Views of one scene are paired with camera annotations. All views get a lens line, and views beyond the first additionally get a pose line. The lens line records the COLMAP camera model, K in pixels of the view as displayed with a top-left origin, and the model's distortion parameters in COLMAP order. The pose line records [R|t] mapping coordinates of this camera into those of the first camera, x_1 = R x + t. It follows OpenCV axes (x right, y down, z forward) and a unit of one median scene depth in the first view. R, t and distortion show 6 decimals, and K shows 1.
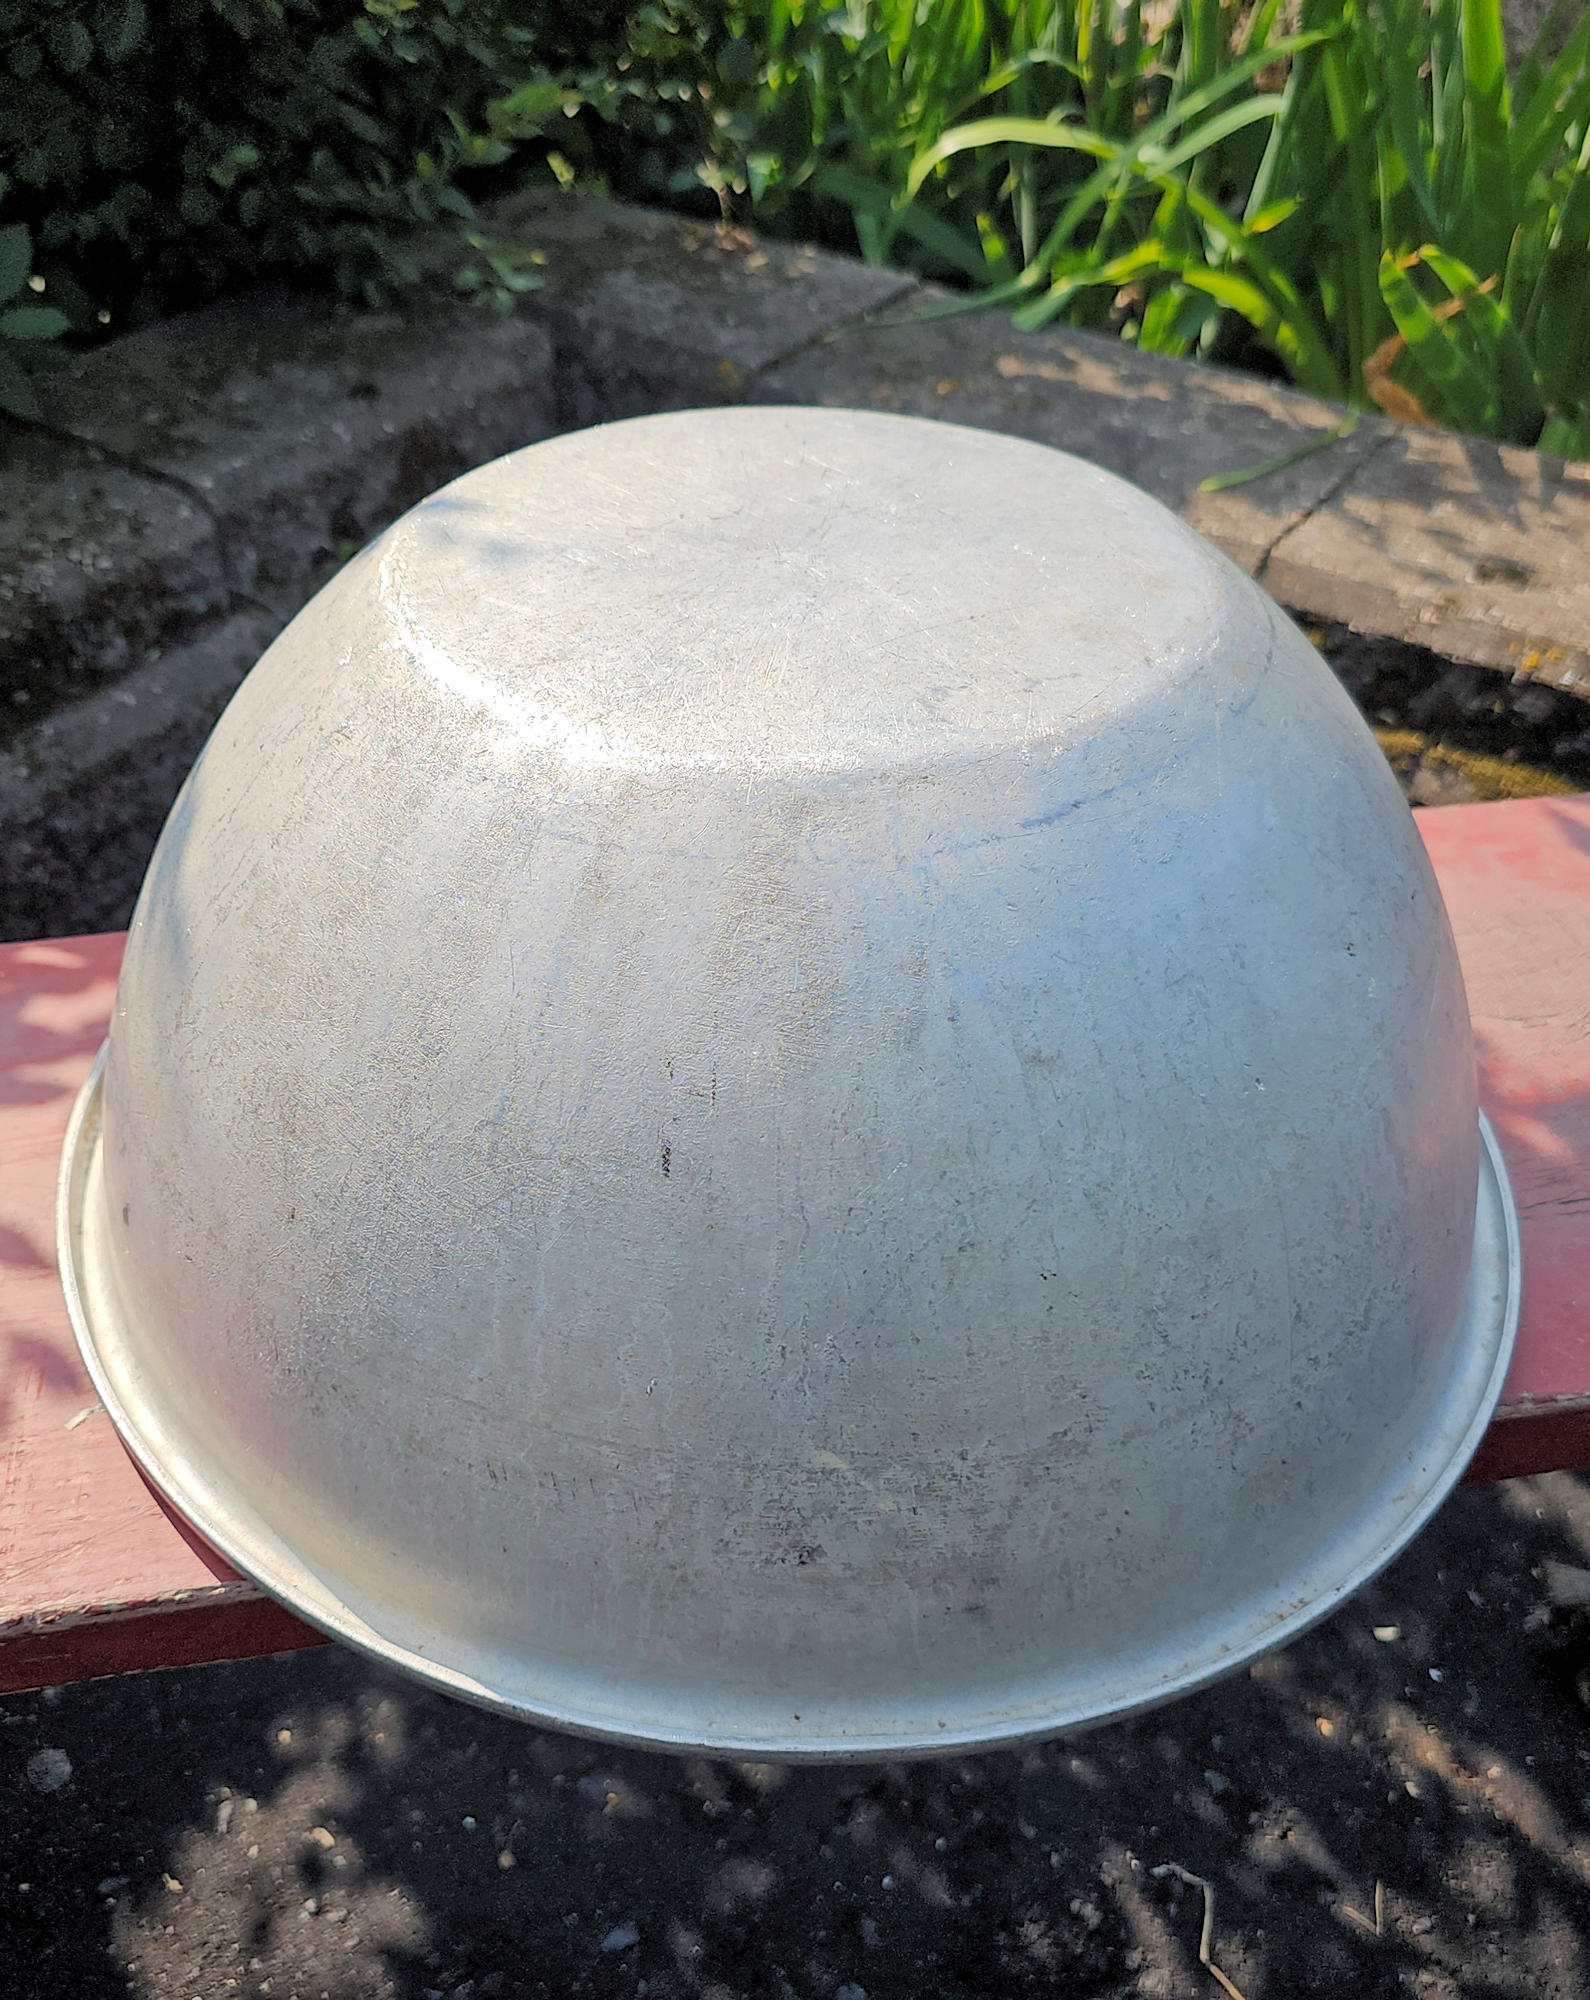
lens RADIAL K [[1462.3, 0, 749.1], [0, 1462.3, 996.7], [0, 0, 1]] dist [-0.006458, 0.001220]
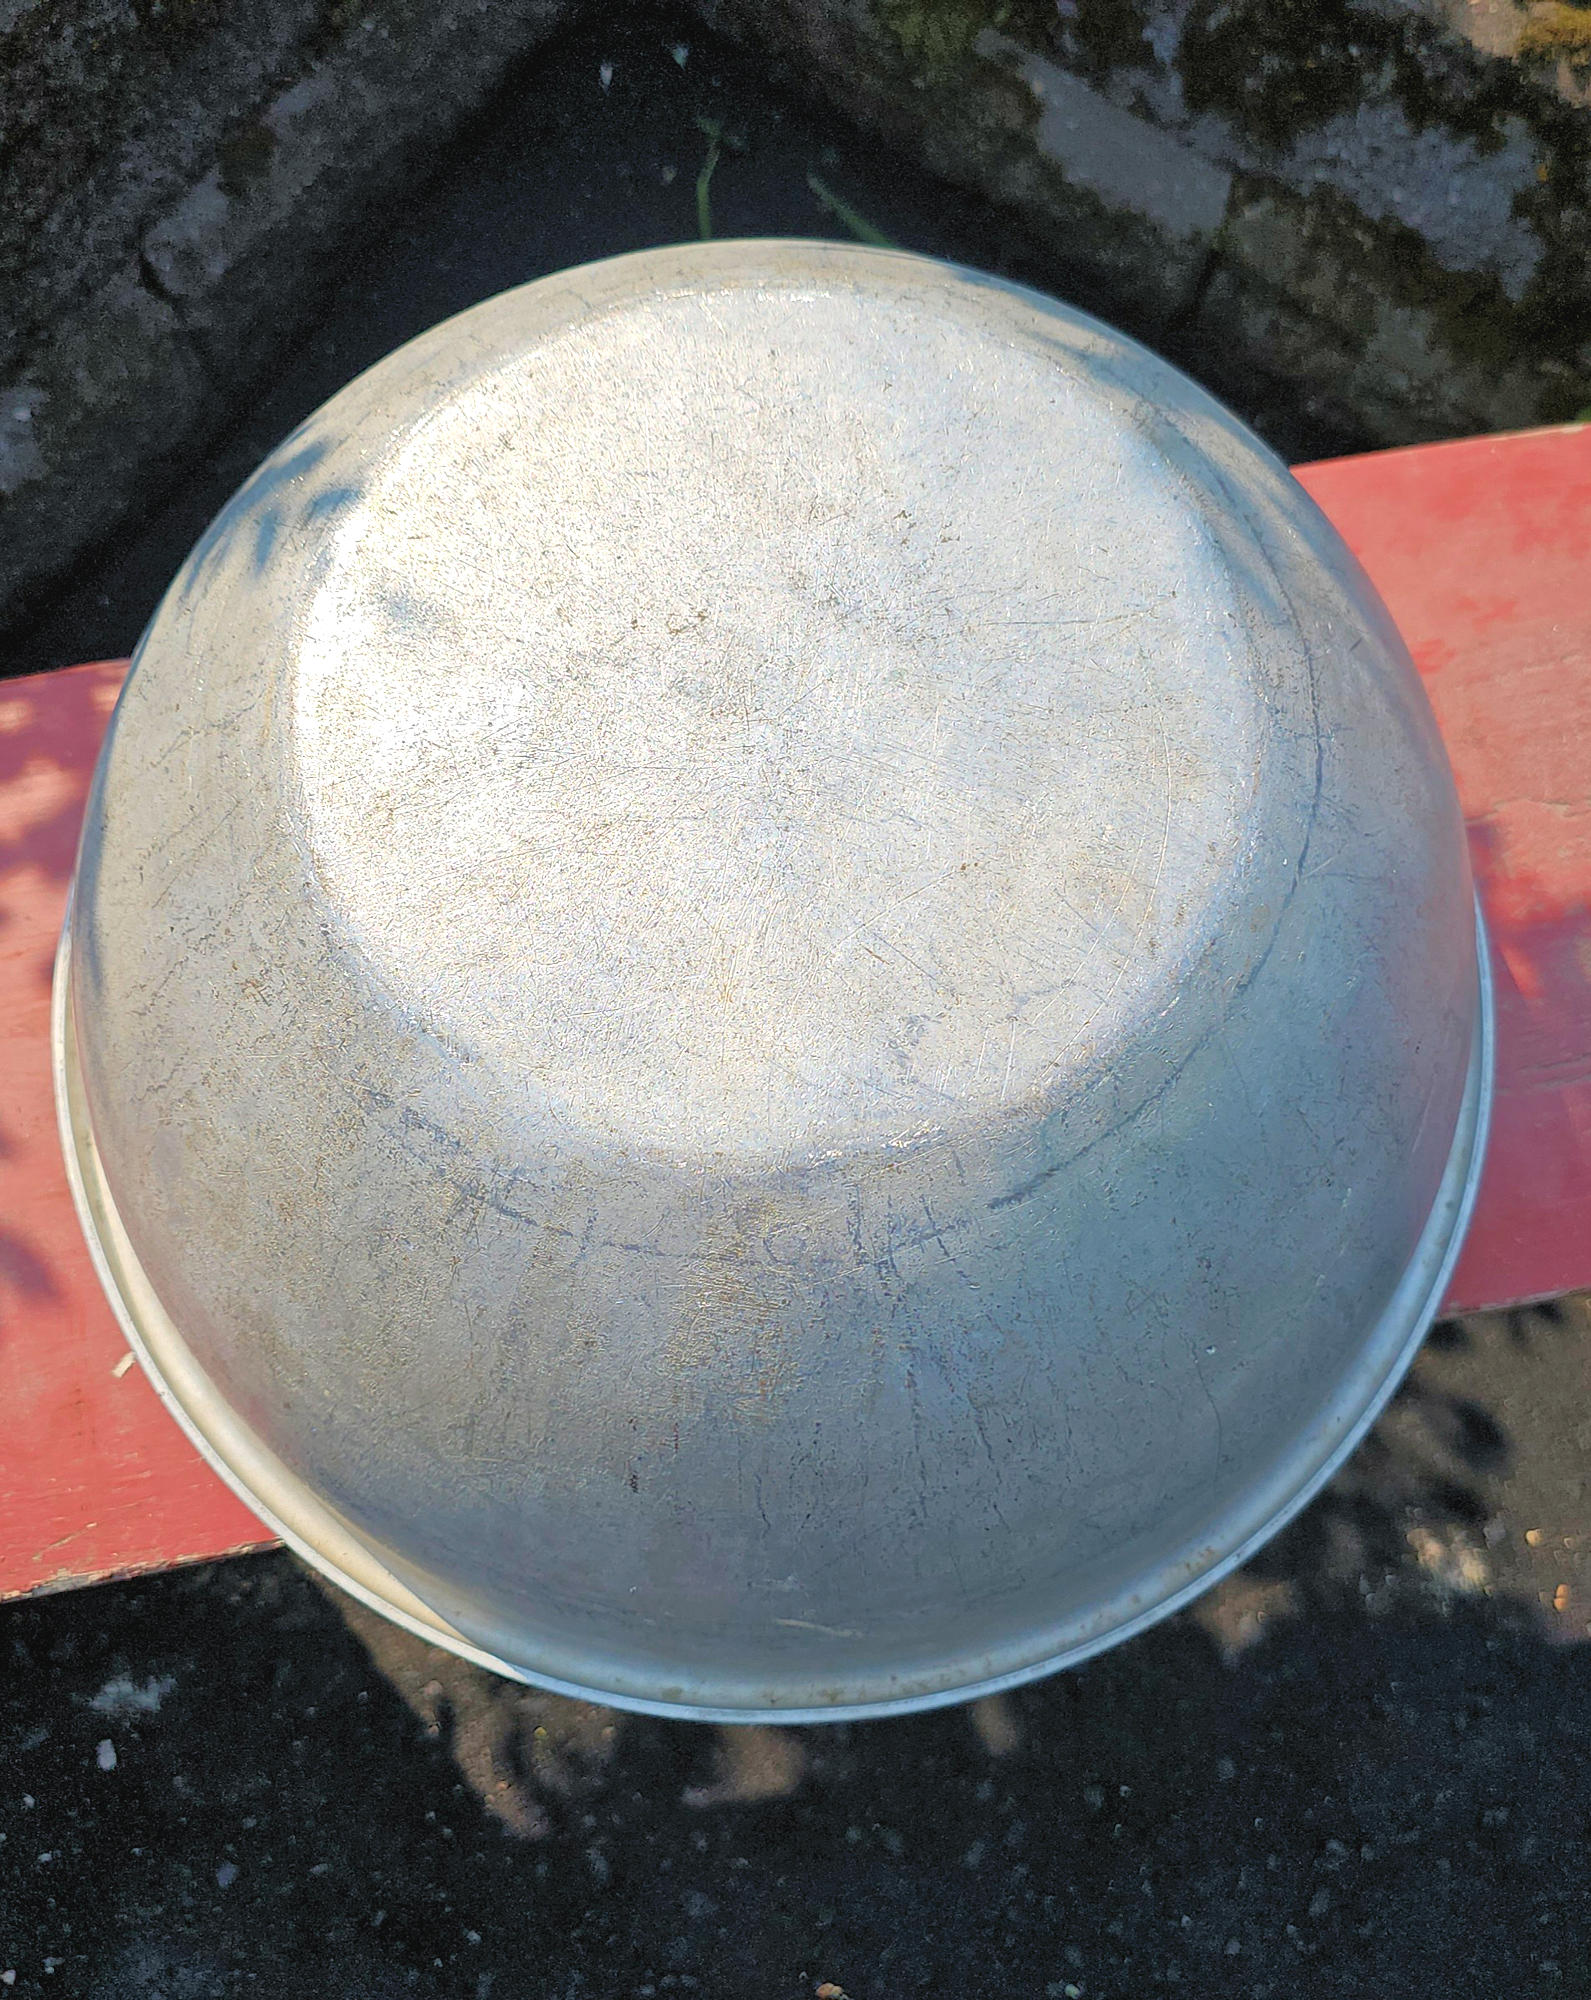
lens RADIAL K [[1464.0, 0, 831.2], [0, 1464.0, 1000.8], [0, 0, 1]] dist [0.008892, 0.003292]
pose [[0.999707, -0.000767, 0.024192, 0.058901], [-0.010329, 0.890389, 0.455083, -0.664229], [-0.021890, -0.455199, 0.890120, 0.207054]]
